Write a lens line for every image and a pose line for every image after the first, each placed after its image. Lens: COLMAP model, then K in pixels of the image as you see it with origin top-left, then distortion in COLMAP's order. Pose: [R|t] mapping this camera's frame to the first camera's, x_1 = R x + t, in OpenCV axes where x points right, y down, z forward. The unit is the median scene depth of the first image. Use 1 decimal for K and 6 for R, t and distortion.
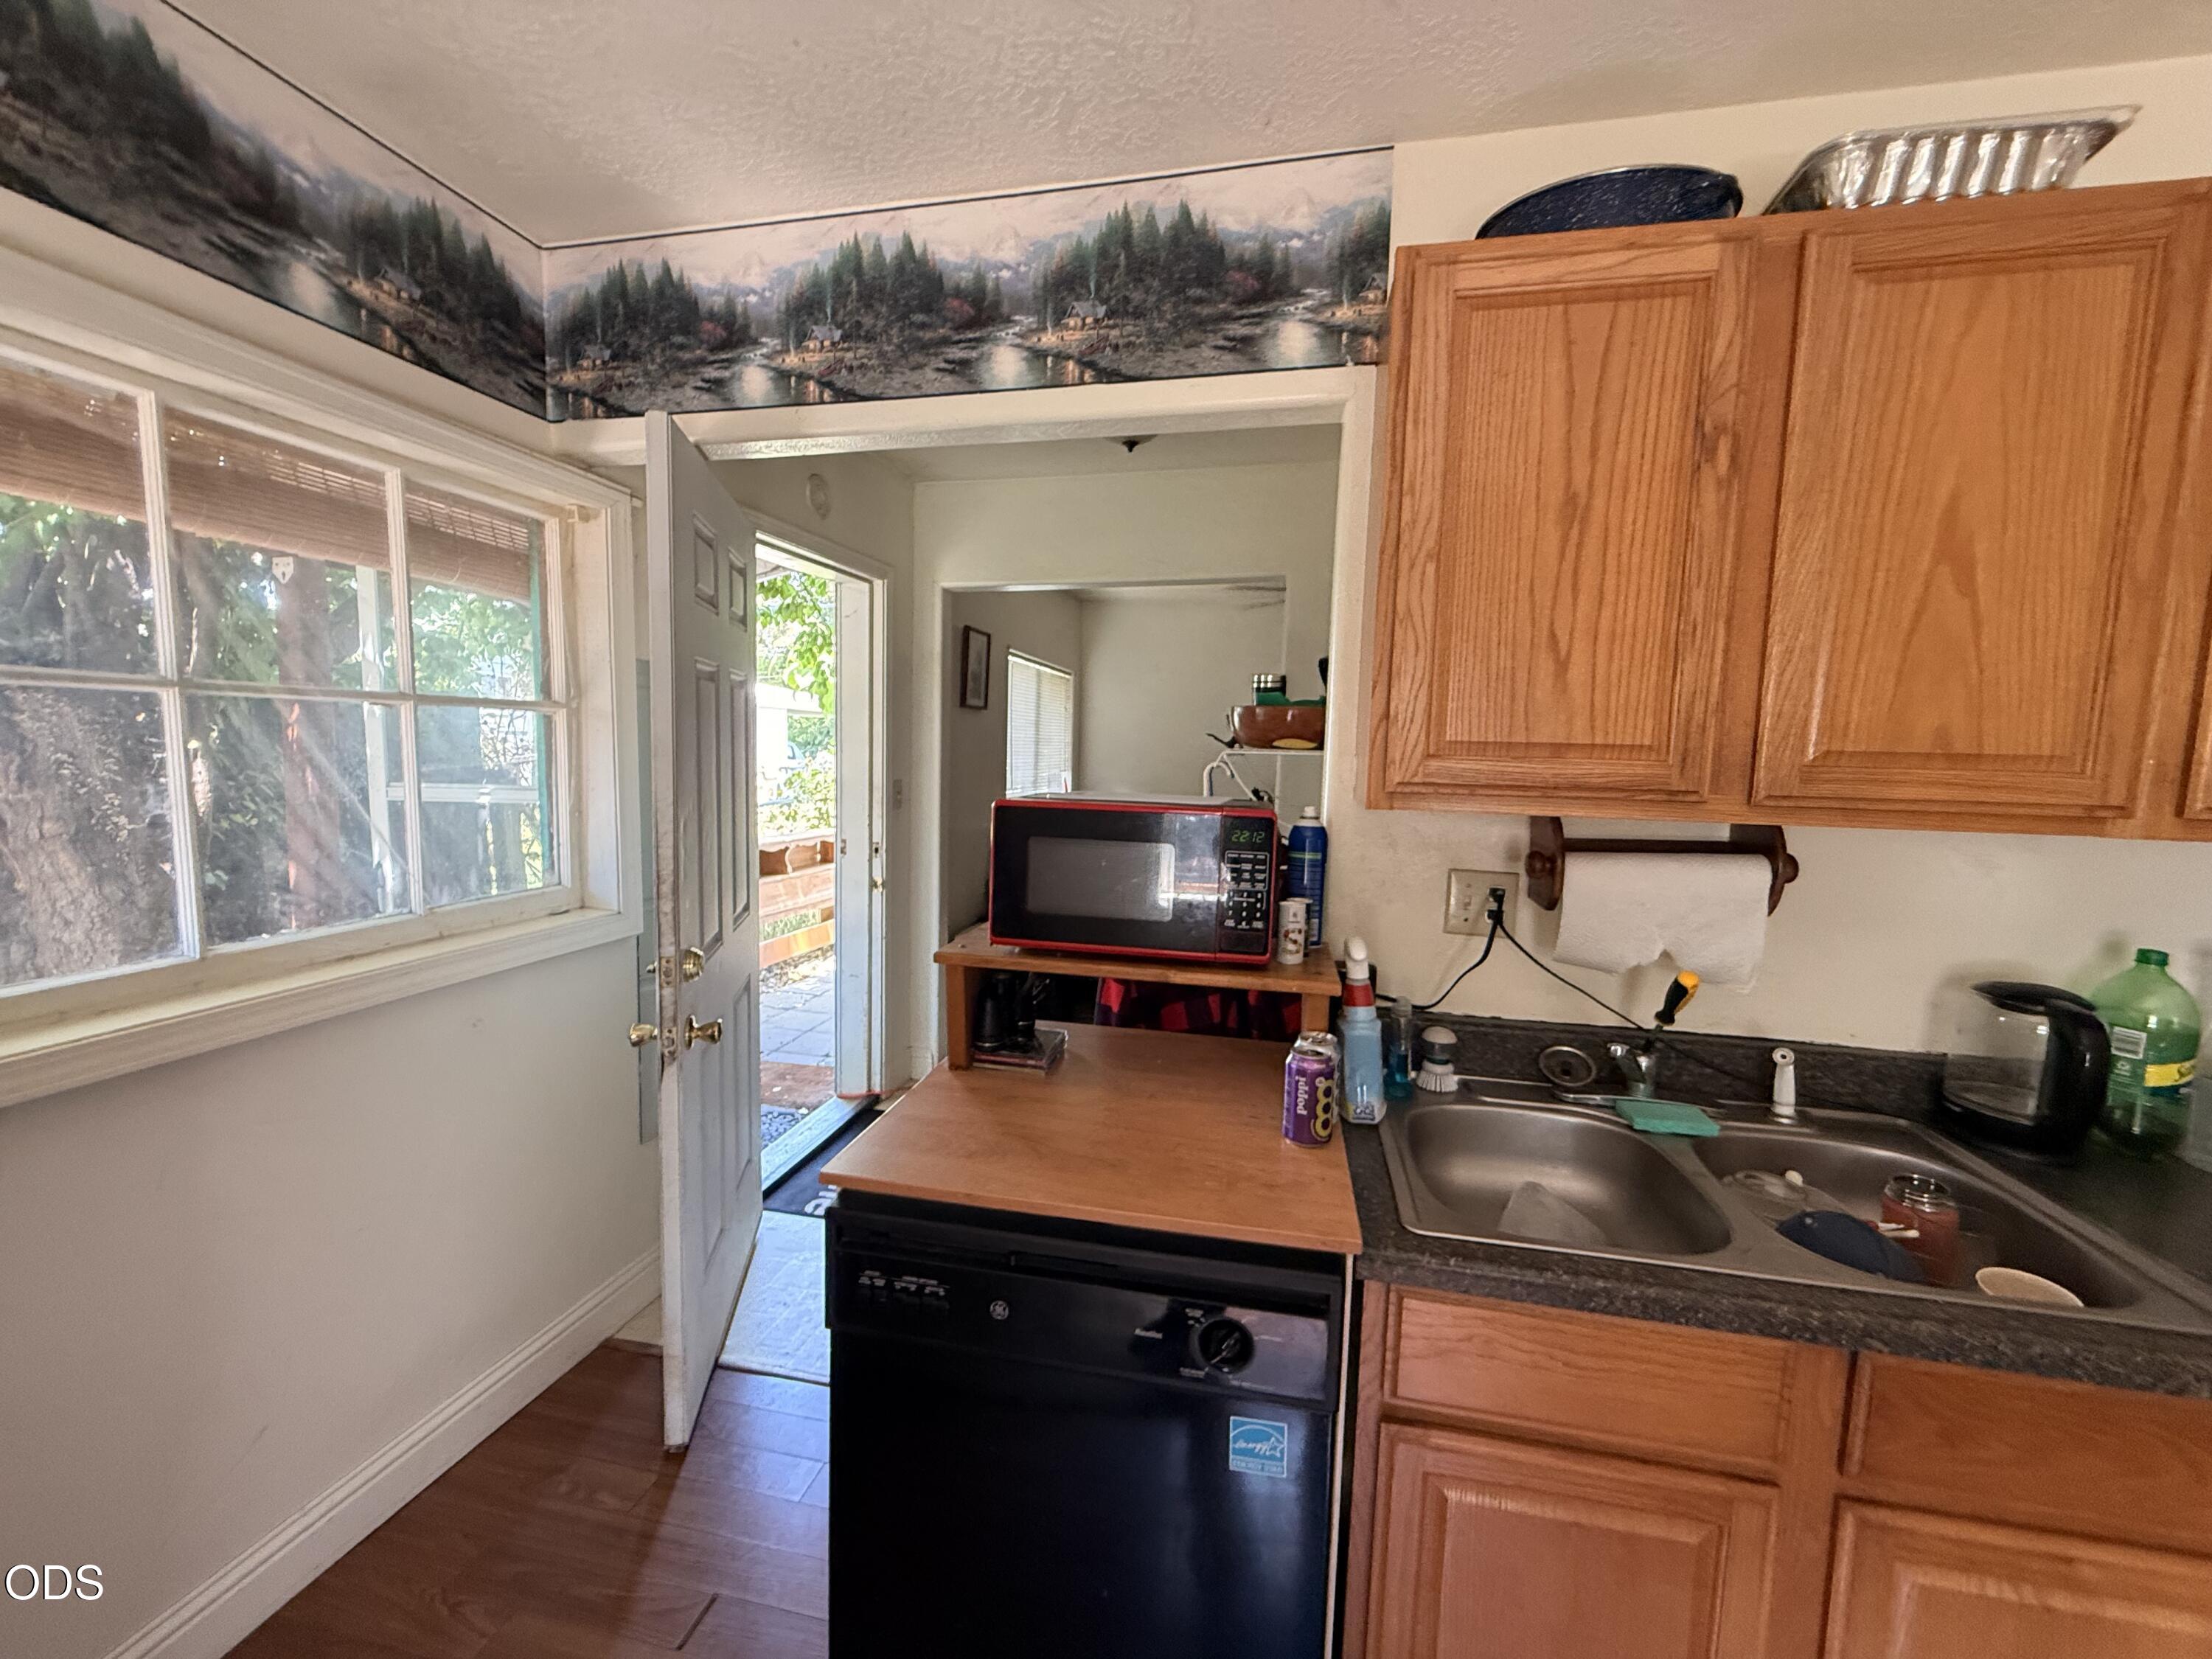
lens RADIAL K [[886.4, 0, 1092.2], [0, 886.4, 830.7], [0, 0, 1]] dist [0.002080, -0.000606]
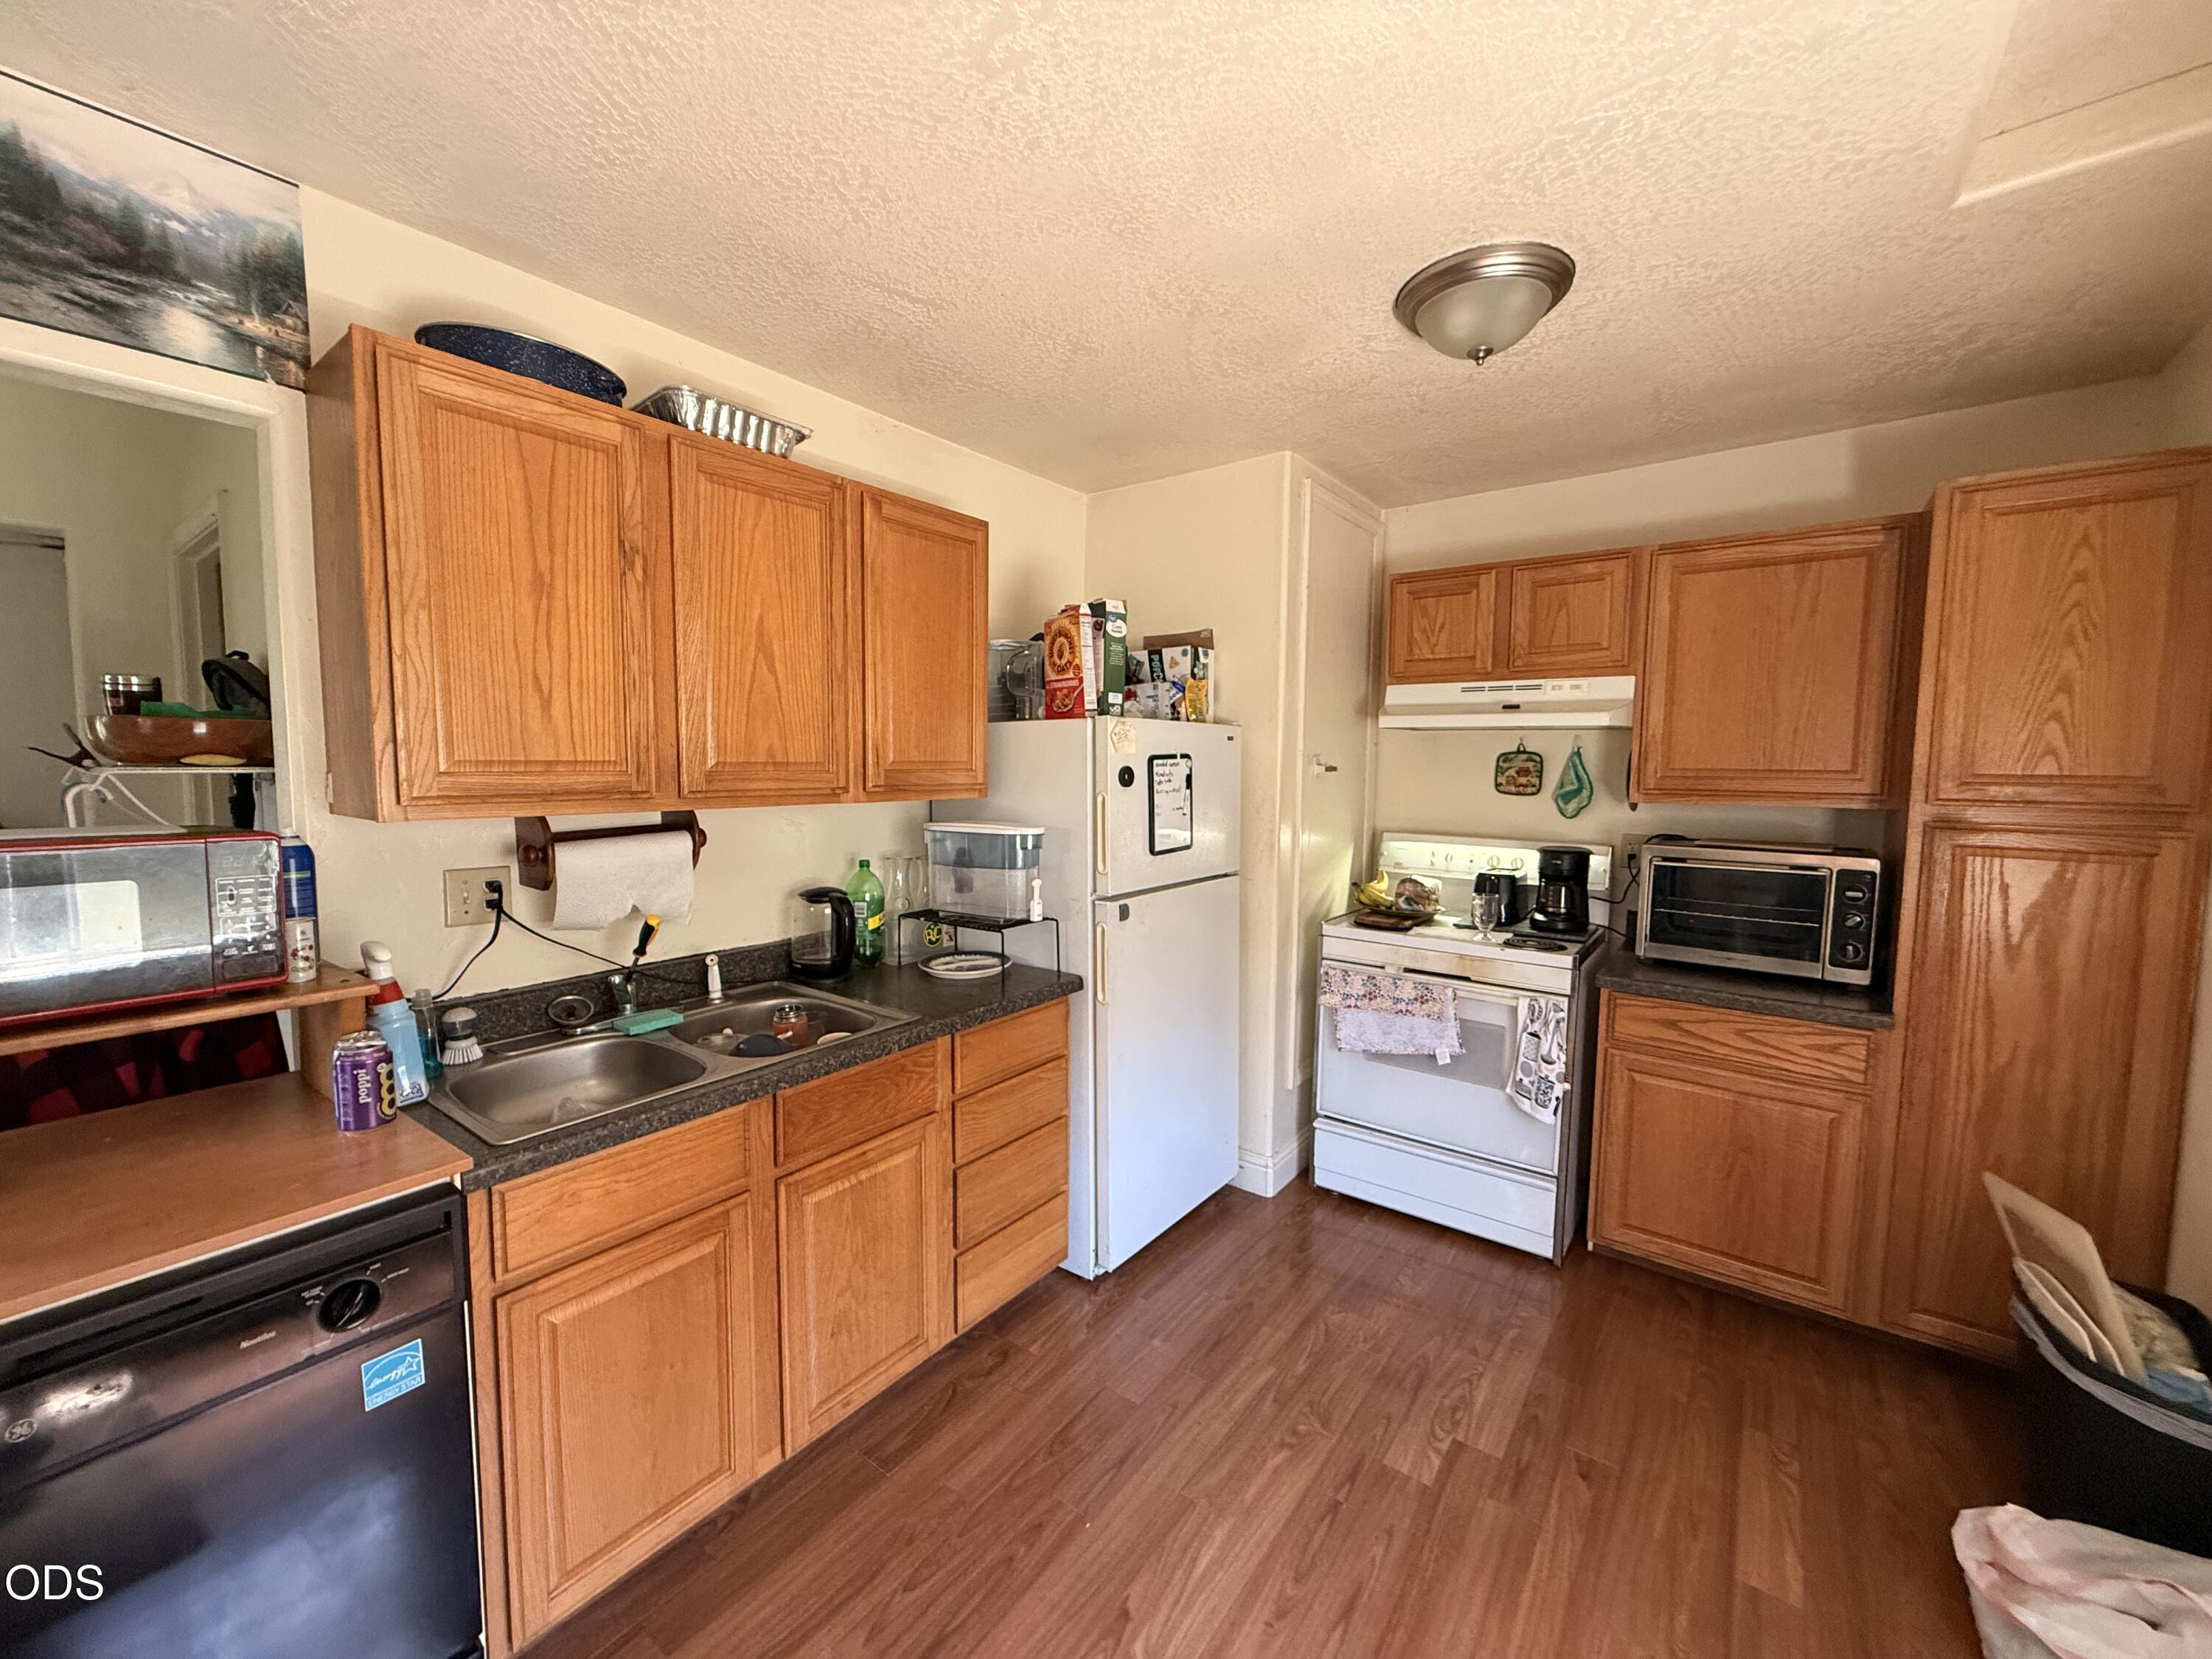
lens RADIAL K [[886.4, 0, 1106.5], [0, 886.4, 823.5], [0, 0, 1]] dist [0.002080, -0.000606]
pose [[0.417507, -0.087047, 0.904495, -0.303154], [0.090226, 0.994453, 0.054057, -0.001315], [-0.904183, 0.059039, 0.423045, -0.279059]]
